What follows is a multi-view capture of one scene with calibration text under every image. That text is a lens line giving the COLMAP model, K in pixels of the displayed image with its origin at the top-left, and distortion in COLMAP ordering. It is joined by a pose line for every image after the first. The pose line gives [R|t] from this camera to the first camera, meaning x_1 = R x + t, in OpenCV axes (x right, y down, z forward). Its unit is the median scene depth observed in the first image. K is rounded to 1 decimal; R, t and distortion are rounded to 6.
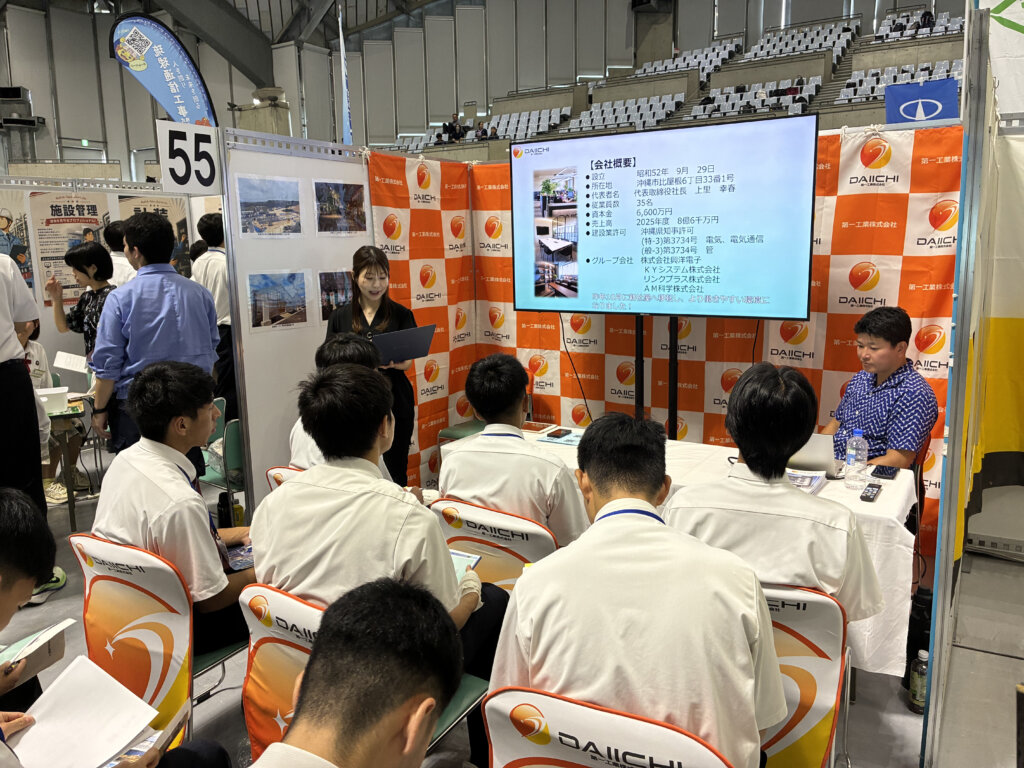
lens RADIAL K [[796.2, 0, 514.5], [0, 796.2, 385.0], [0, 0, 1]] dist [0.011595, -0.034168]
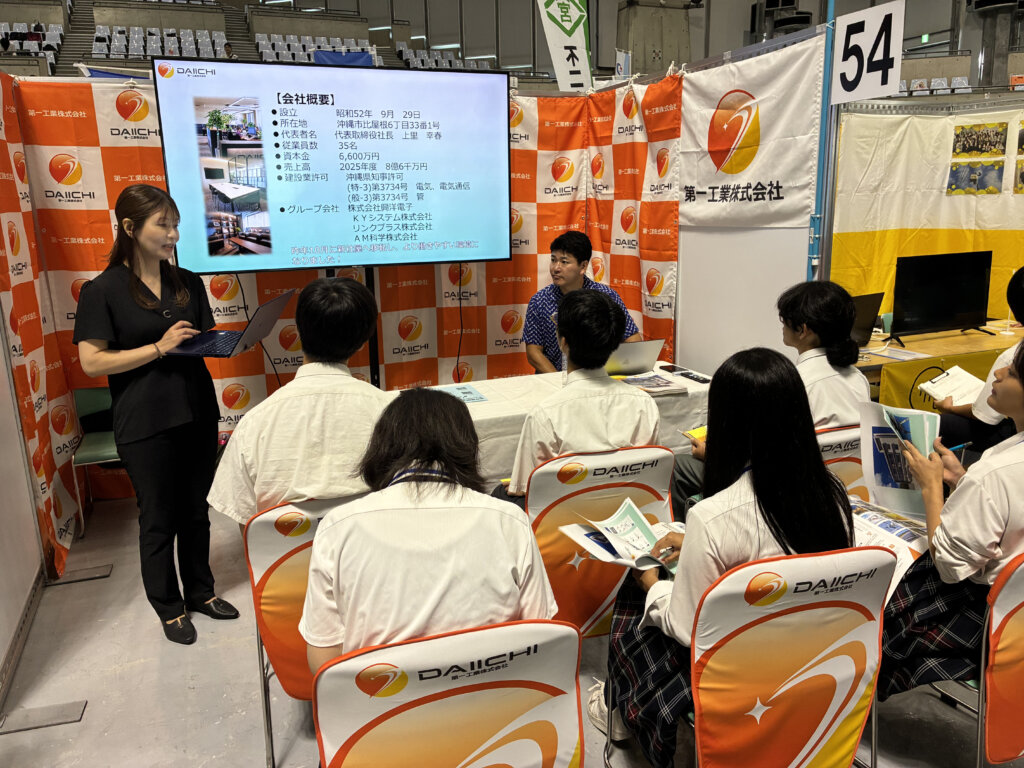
lens RADIAL K [[796.2, 0, 512.9], [0, 796.2, 383.7], [0, 0, 1]] dist [0.011595, -0.034168]
pose [[0.574347, -0.177900, 0.799048, -0.504422], [0.150282, 0.982425, 0.110707, -0.029050], [-0.804699, 0.056498, 0.590988, 0.302859]]
